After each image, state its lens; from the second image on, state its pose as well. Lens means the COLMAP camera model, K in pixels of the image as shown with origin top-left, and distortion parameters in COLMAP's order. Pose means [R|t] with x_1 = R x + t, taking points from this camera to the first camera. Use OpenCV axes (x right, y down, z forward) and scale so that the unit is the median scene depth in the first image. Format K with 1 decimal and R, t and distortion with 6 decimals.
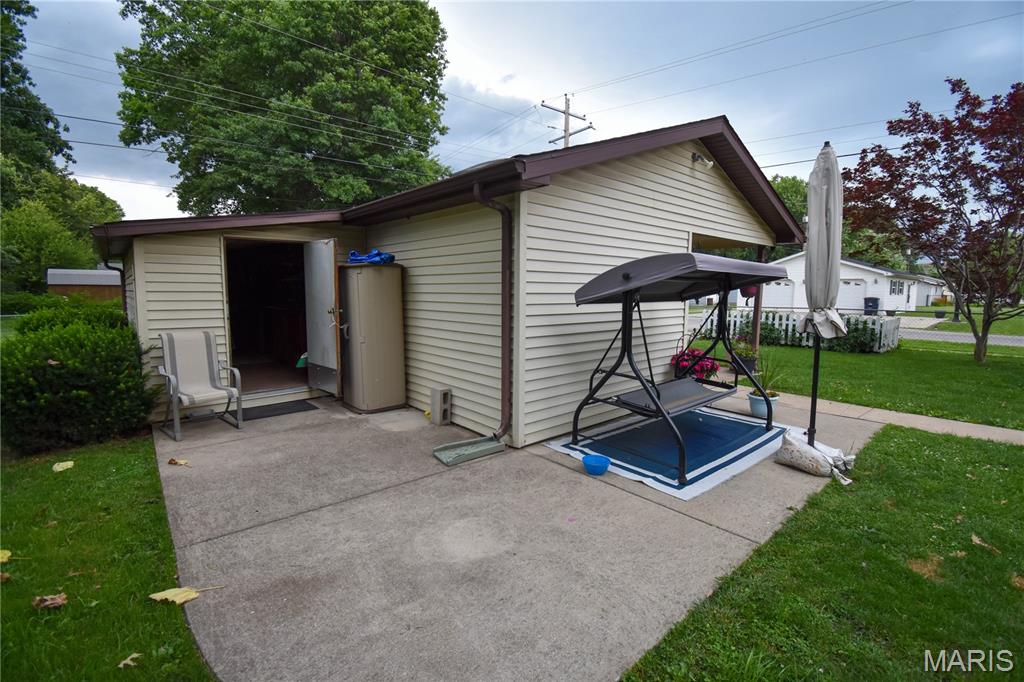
lens RADIAL K [[447.3, 0, 512.5], [0, 447.3, 332.3], [0, 0, 1]] dist [0.019594, -0.024825]
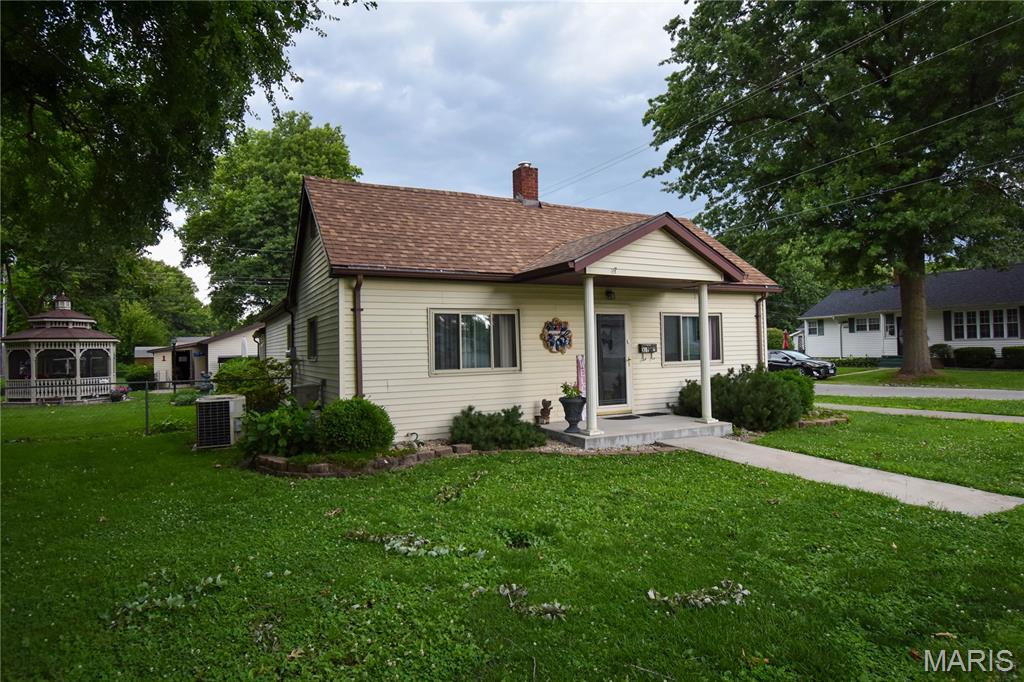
lens RADIAL K [[577.5, 0, 512.0], [0, 577.5, 341.0], [0, 0, 1]] dist [-0.001451, -0.000283]
pose [[0.974130, -0.030134, -0.223971, 0.588917], [0.006070, 0.994201, -0.107363, 0.049278], [0.225908, 0.103226, 0.968664, -0.565817]]
